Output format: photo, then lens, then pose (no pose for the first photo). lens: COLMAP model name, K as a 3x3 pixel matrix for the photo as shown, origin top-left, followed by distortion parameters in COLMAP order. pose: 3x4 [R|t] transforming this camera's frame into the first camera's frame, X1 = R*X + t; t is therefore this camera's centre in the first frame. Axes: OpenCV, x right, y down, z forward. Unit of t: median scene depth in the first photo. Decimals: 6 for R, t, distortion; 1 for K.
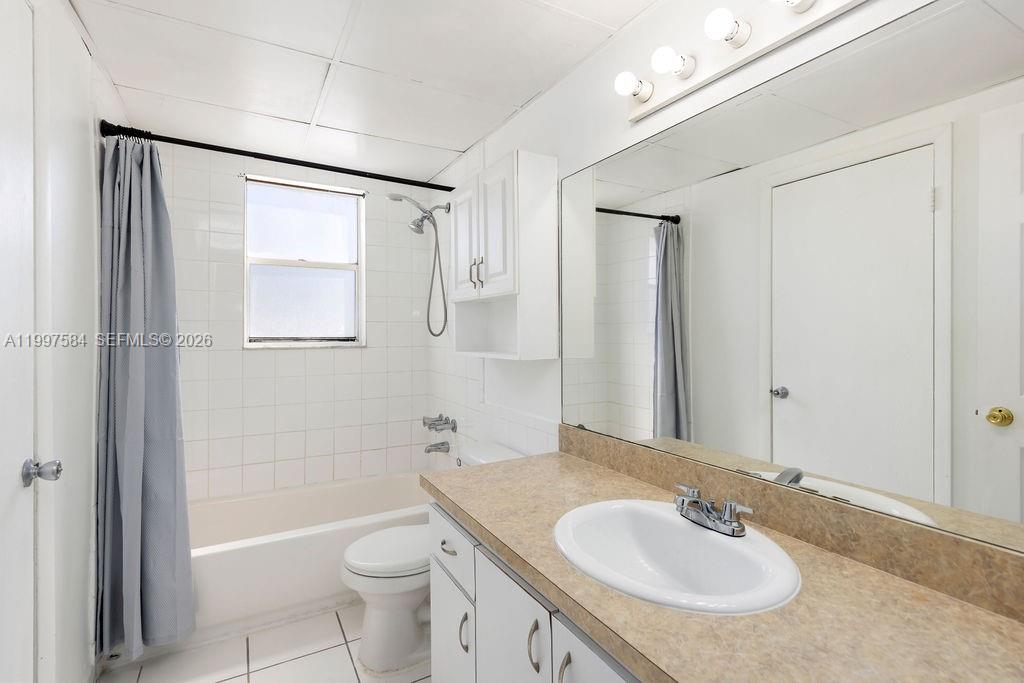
lens RADIAL K [[500.6, 0, 535.5], [0, 500.6, 325.5], [0, 0, 1]] dist [0.003866, 0.000759]
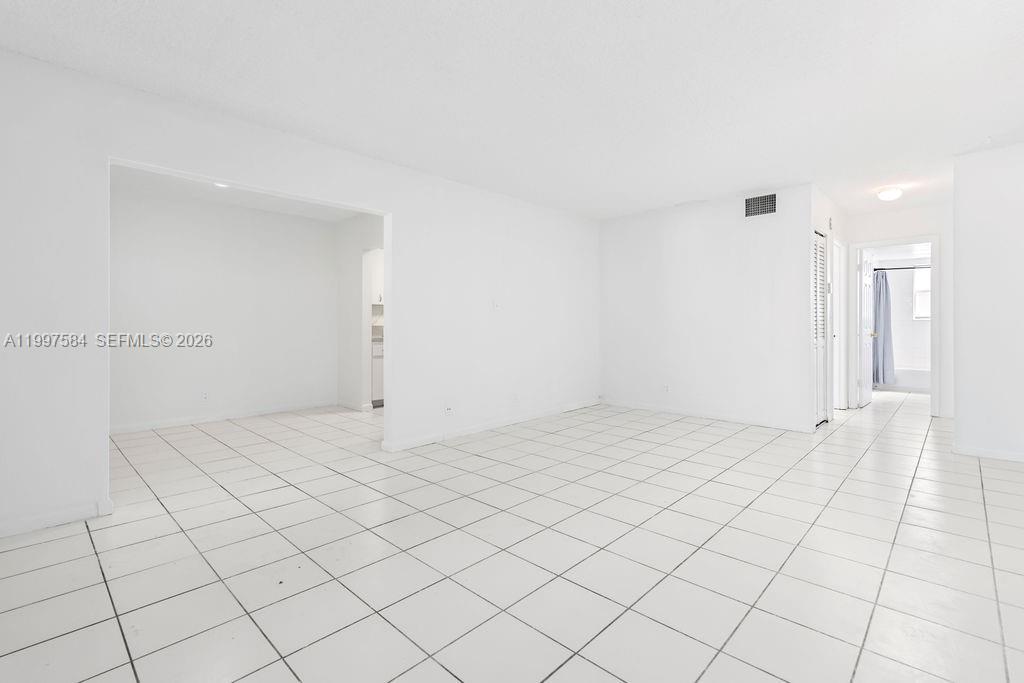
lens RADIAL K [[464.7, 0, 517.2], [0, 464.7, 328.6], [0, 0, 1]] dist [-0.000533, -0.000260]
pose [[0.263500, 0.009965, -0.964608, 2.347192], [0.004188, 0.999925, 0.011474, 0.078163], [0.964650, -0.007063, 0.263438, -3.229178]]
